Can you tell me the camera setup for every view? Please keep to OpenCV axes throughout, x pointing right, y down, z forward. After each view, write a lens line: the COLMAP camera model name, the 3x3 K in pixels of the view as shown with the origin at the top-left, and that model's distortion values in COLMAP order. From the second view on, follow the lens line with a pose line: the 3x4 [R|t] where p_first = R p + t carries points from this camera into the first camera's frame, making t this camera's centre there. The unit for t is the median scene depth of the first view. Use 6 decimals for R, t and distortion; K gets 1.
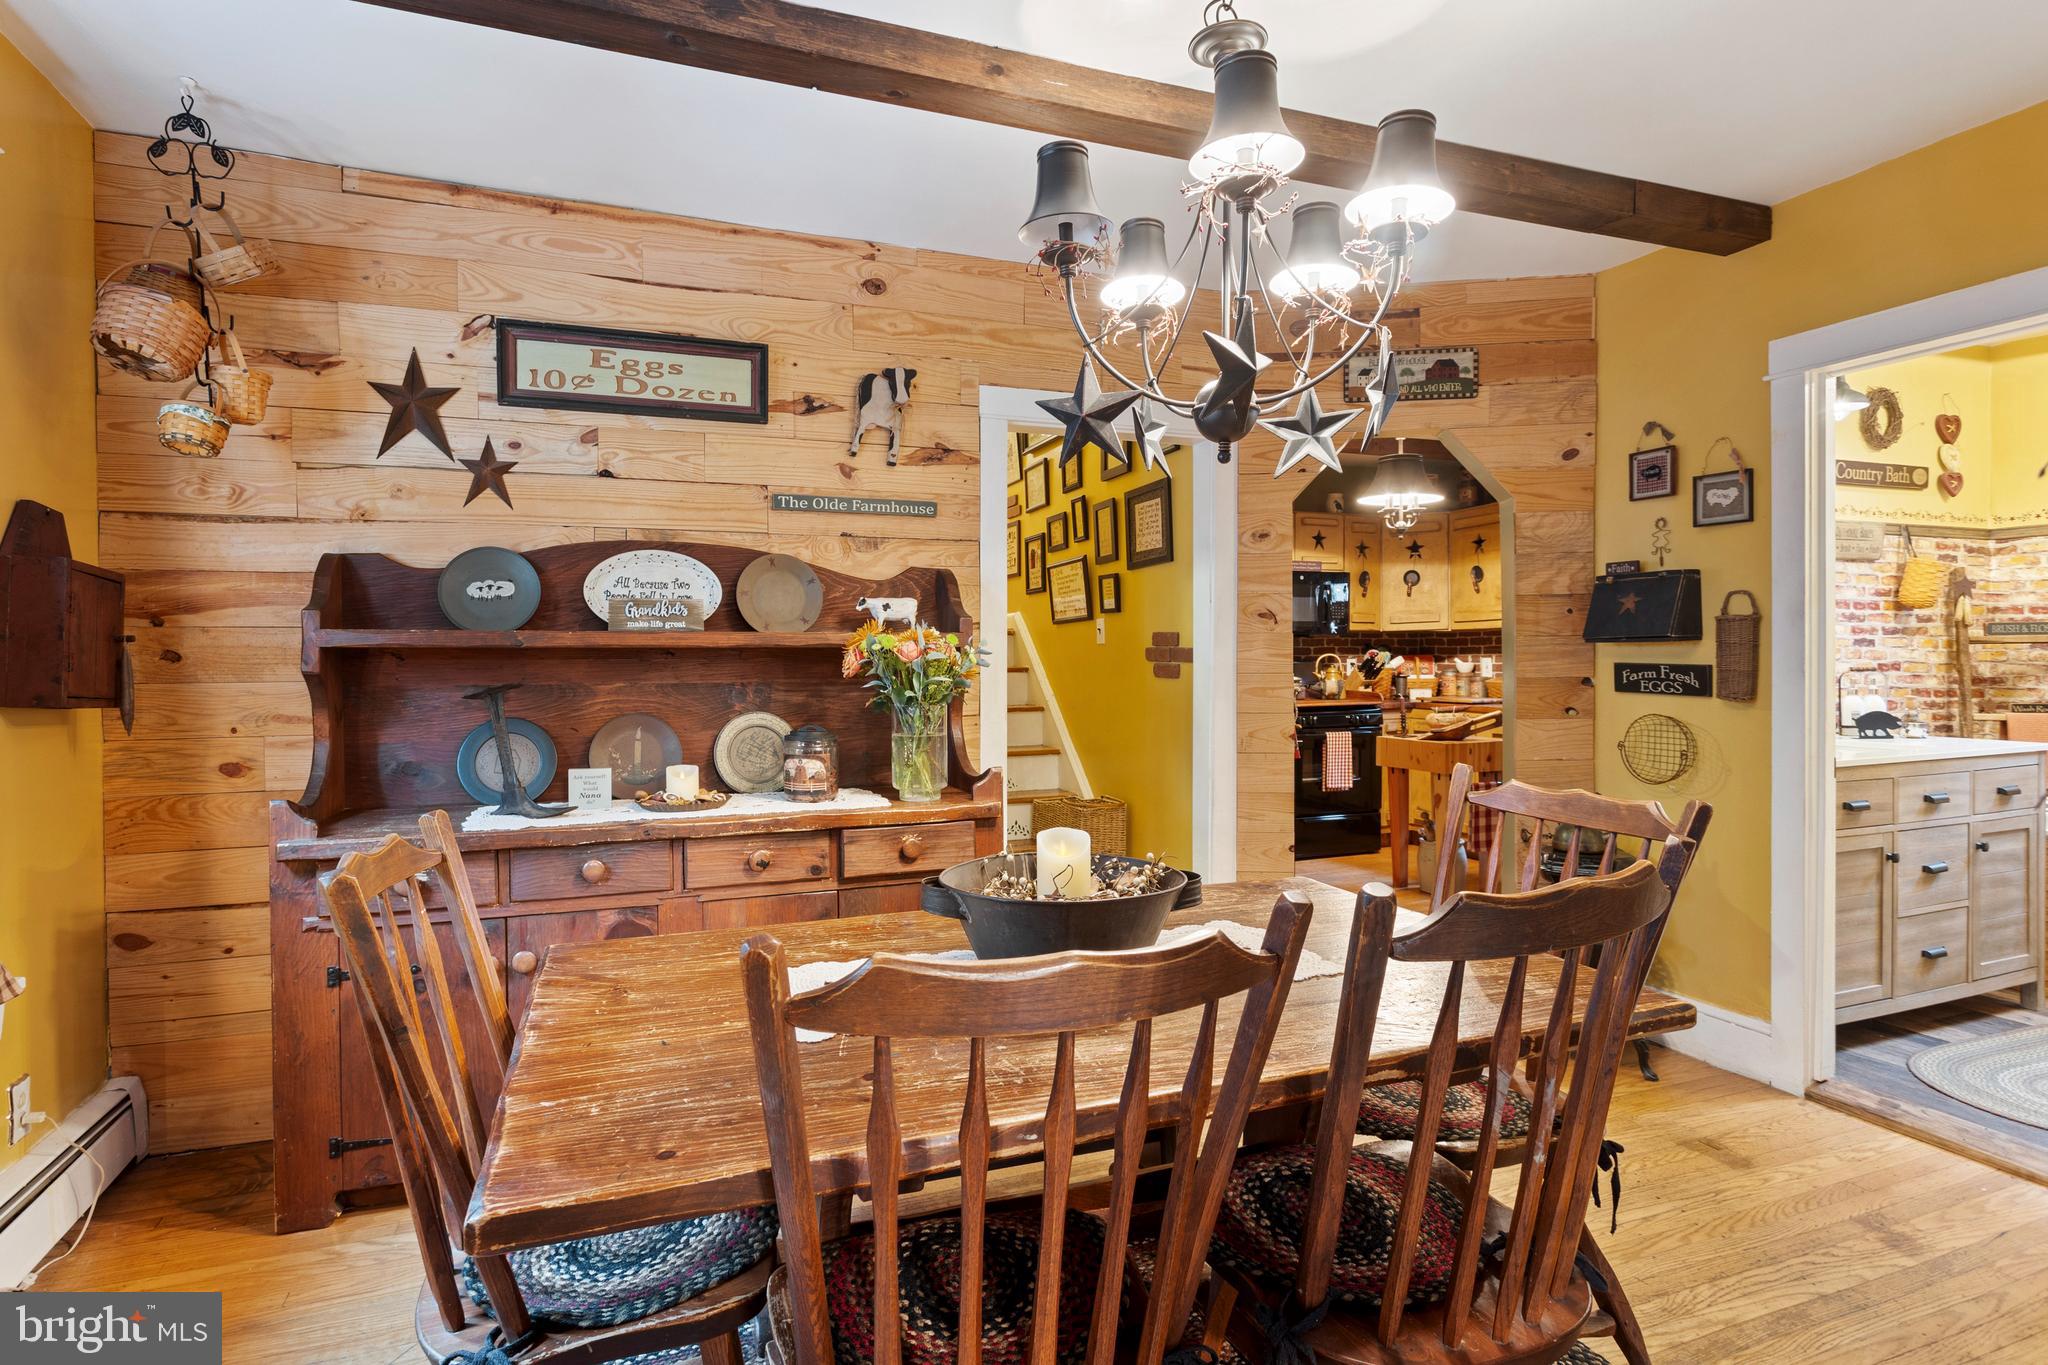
lens RADIAL K [[1000.0, 0, 989.5], [0, 1000.0, 670.2], [0, 0, 1]] dist [-0.012634, 0.003951]
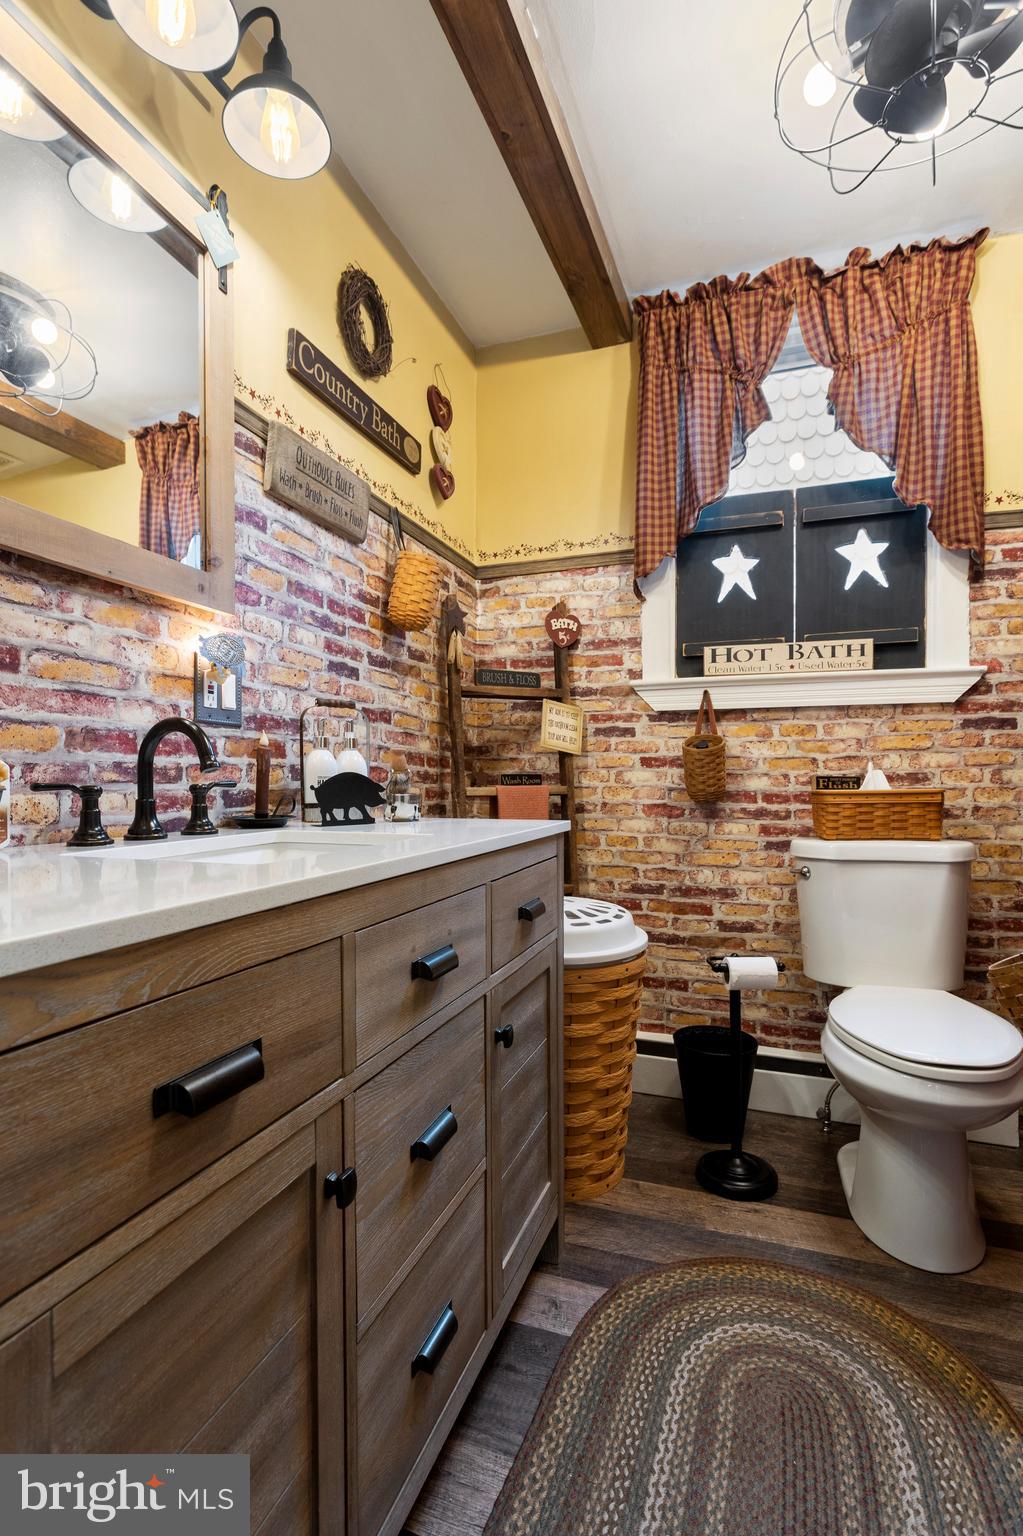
lens RADIAL K [[750.0, 0, 510.9], [0, 750.0, 774.1], [0, 0, 1]] dist [-0.012634, 0.003951]
pose [[0.641567, 0.012312, 0.766968, 0.584118], [0.007786, 0.999715, -0.022561, 0.047150], [-0.767027, 0.020446, 0.641289, 0.615424]]
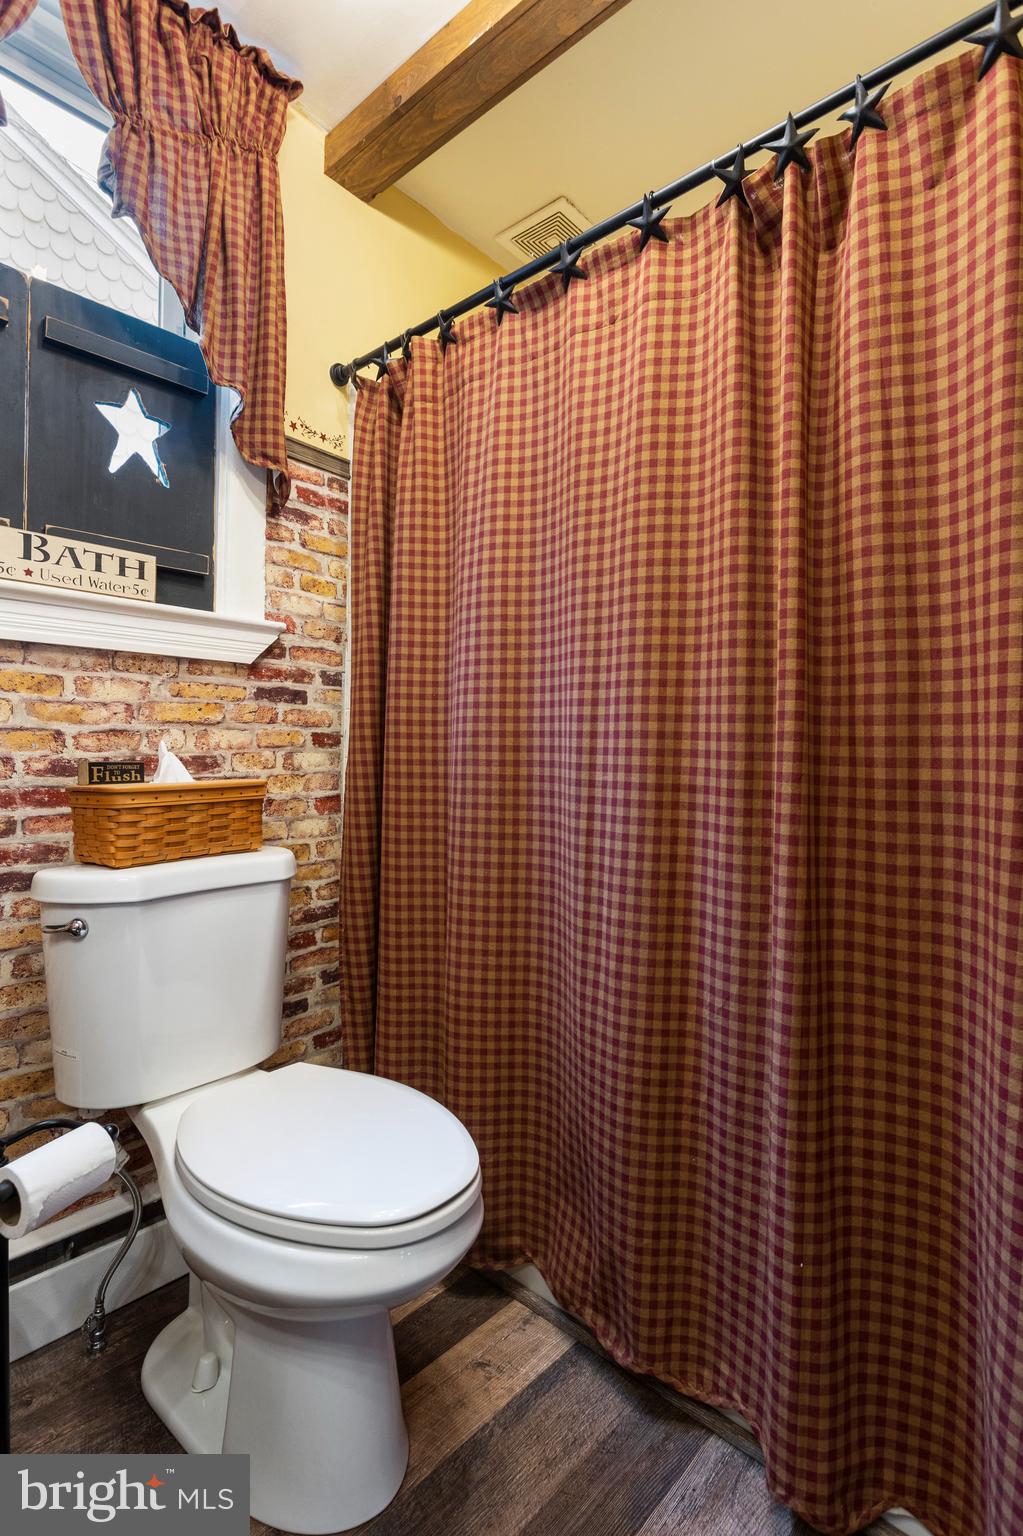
lens RADIAL K [[750.0, 0, 484.2], [0, 750.0, 743.1], [0, 0, 1]] dist [-0.012634, 0.003951]
pose [[-0.447931, 0.013008, 0.893974, 0.742969], [0.006725, 0.999915, -0.011180, 0.036785], [-0.894043, 0.001004, -0.447980, 0.756105]]
